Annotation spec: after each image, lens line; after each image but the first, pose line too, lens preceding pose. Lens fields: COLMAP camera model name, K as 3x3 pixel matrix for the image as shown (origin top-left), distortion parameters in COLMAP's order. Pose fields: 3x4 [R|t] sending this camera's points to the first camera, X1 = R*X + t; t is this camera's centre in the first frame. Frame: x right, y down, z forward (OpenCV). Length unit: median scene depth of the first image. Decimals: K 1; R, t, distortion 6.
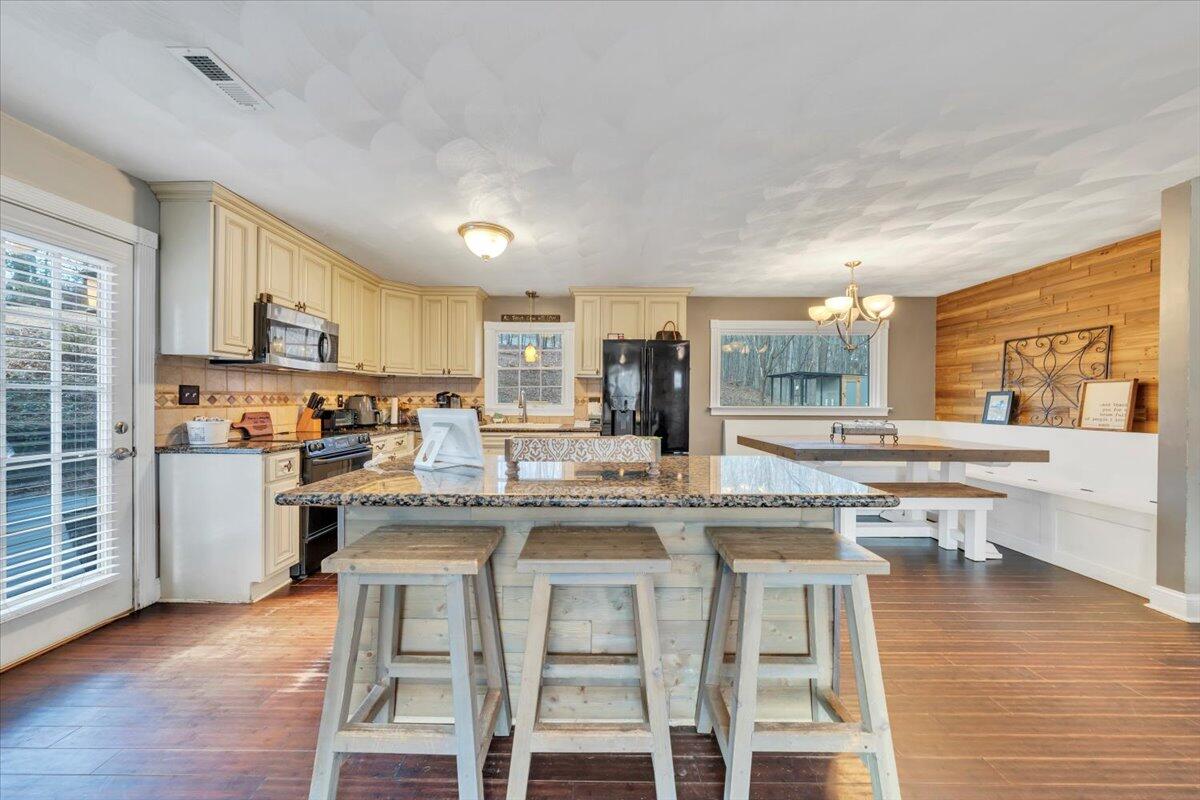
lens RADIAL K [[405.3, 0, 598.6], [0, 405.3, 404.1], [0, 0, 1]] dist [-0.001567, -0.000046]
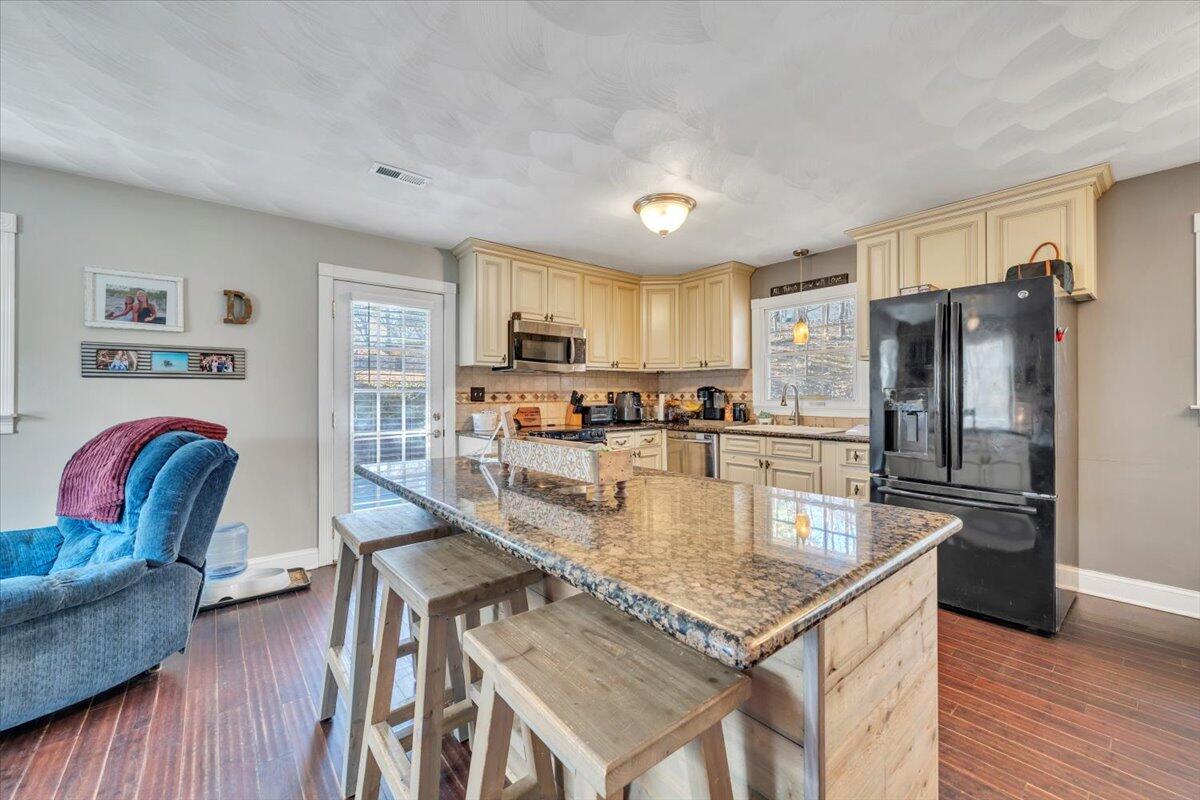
lens RADIAL K [[469.6, 0, 600.2], [0, 469.6, 394.4], [0, 0, 1]] dist [0.002803, 0.000135]
pose [[0.640496, -0.010524, -0.767890, 0.355535], [0.001529, 0.999922, -0.012429, -0.001518], [0.767960, 0.006786, 0.640462, 0.215575]]
